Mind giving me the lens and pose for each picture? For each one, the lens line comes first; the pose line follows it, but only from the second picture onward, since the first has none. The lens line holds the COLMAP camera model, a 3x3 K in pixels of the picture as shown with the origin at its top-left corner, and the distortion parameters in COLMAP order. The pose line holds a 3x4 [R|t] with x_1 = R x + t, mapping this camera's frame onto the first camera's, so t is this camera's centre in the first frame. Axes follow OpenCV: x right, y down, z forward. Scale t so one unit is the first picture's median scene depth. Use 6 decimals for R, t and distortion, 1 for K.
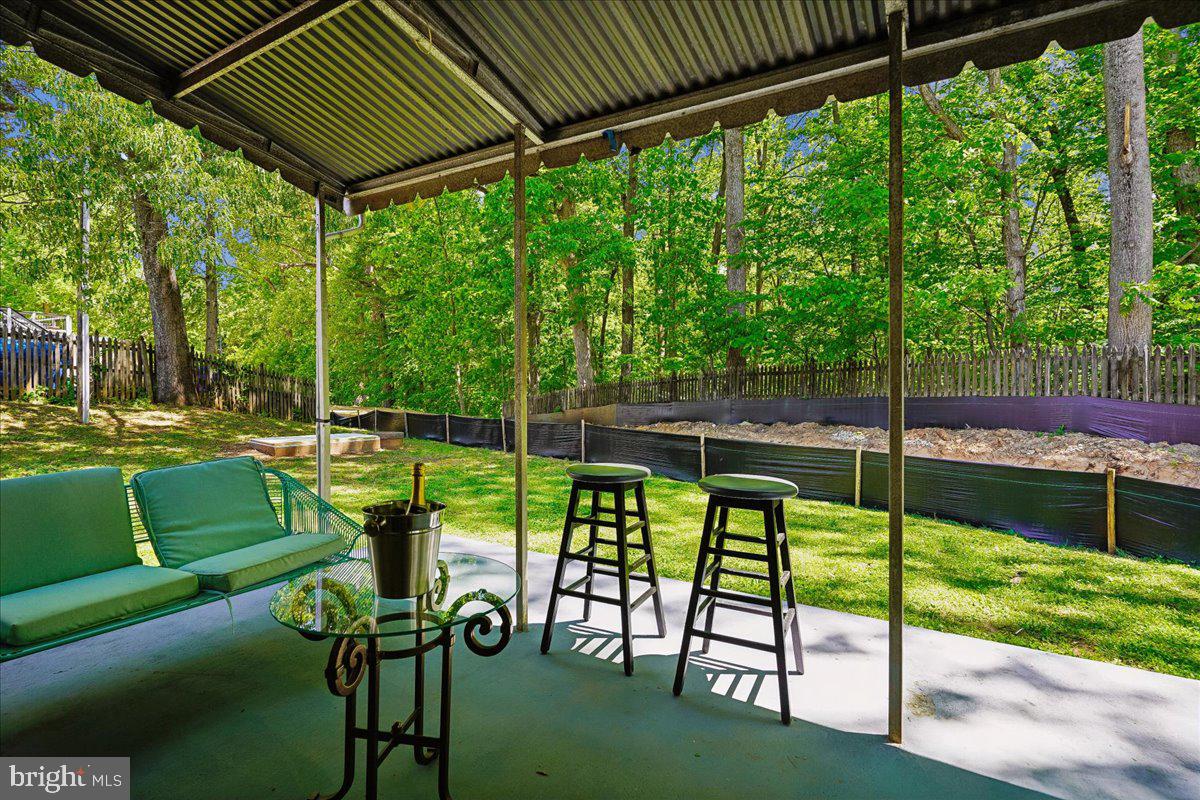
lens RADIAL K [[582.6, 0, 599.2], [0, 582.6, 387.8], [0, 0, 1]] dist [-0.007656, -0.000105]
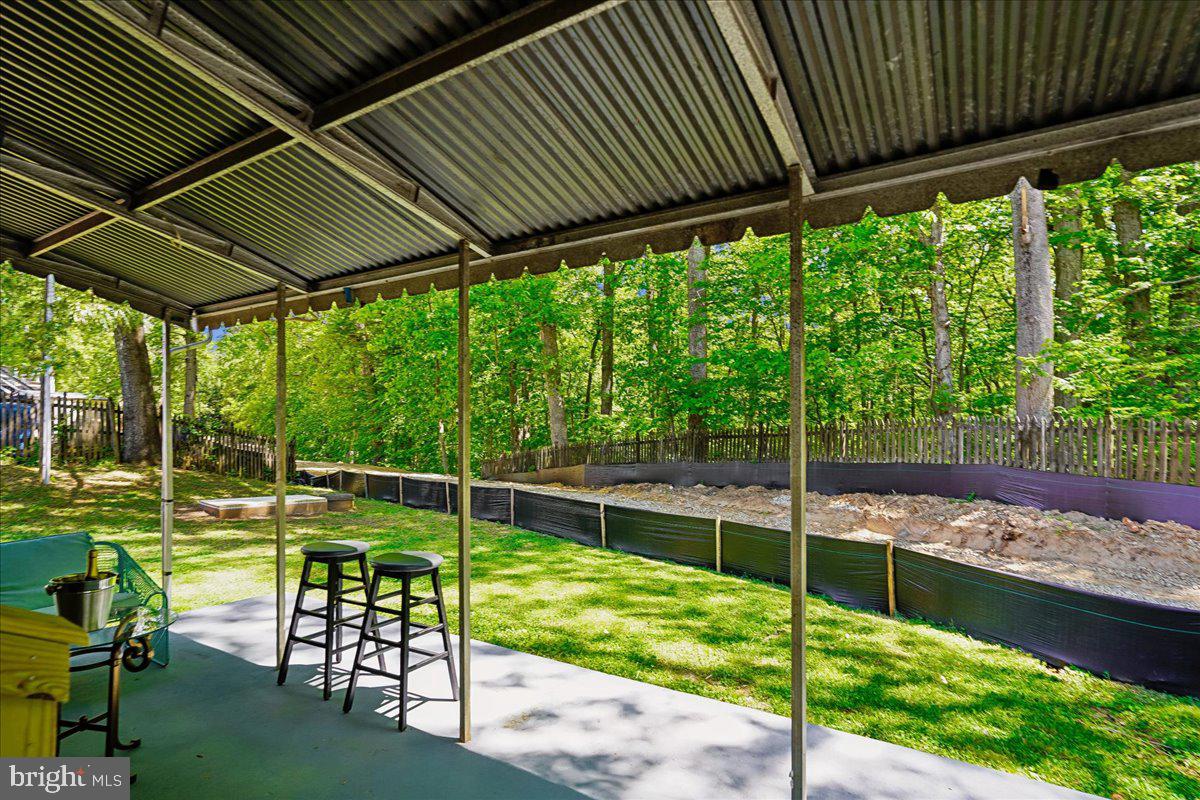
lens RADIAL K [[599.7, 0, 593.0], [0, 599.7, 430.0], [0, 0, 1]] dist [-0.009189, 0.001817]
pose [[0.999957, 0.003723, -0.008503, 0.133122], [-0.003913, 0.999740, -0.022464, -0.020750], [0.008417, 0.022496, 0.999711, -0.078170]]
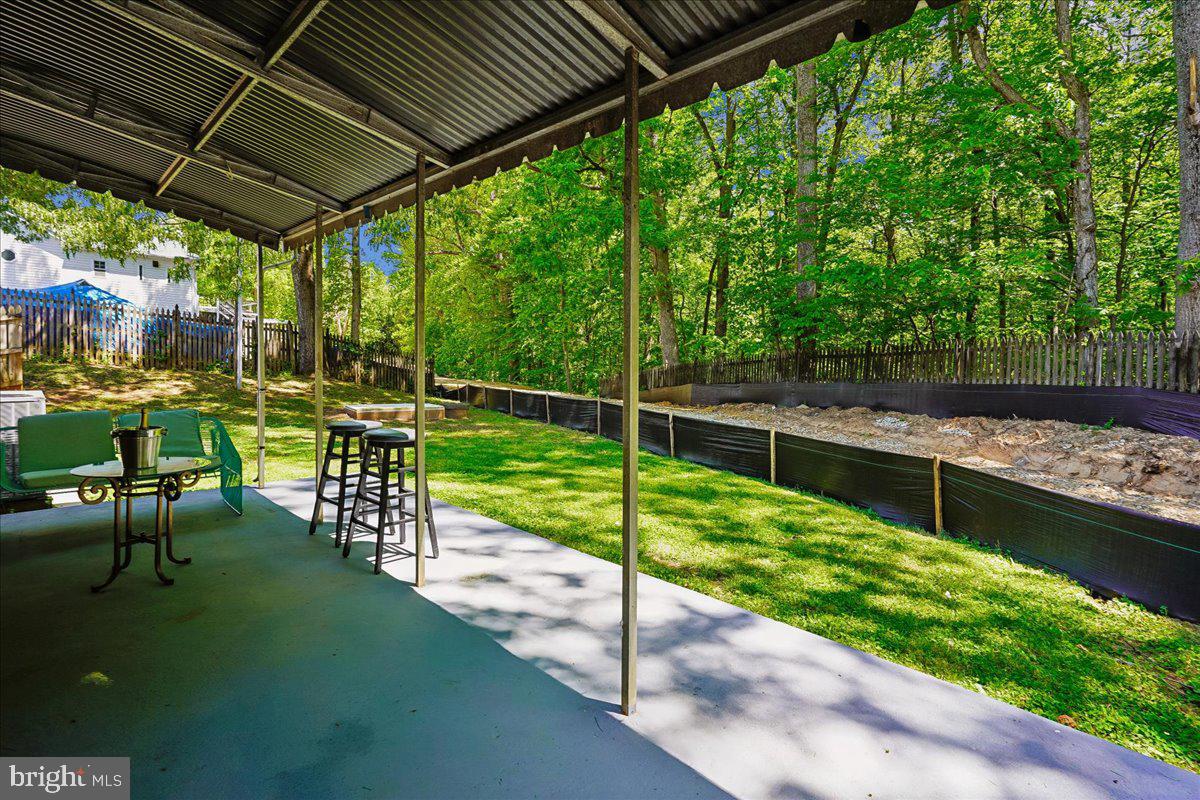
lens RADIAL K [[575.7, 0, 576.3], [0, 575.7, 366.6], [0, 0, 1]] dist [-0.005902, 0.001129]
pose [[0.968817, 0.015646, -0.247284, 0.214195], [-0.015409, 0.999877, 0.002896, -0.006153], [0.247299, 0.001004, 0.968939, -0.079094]]
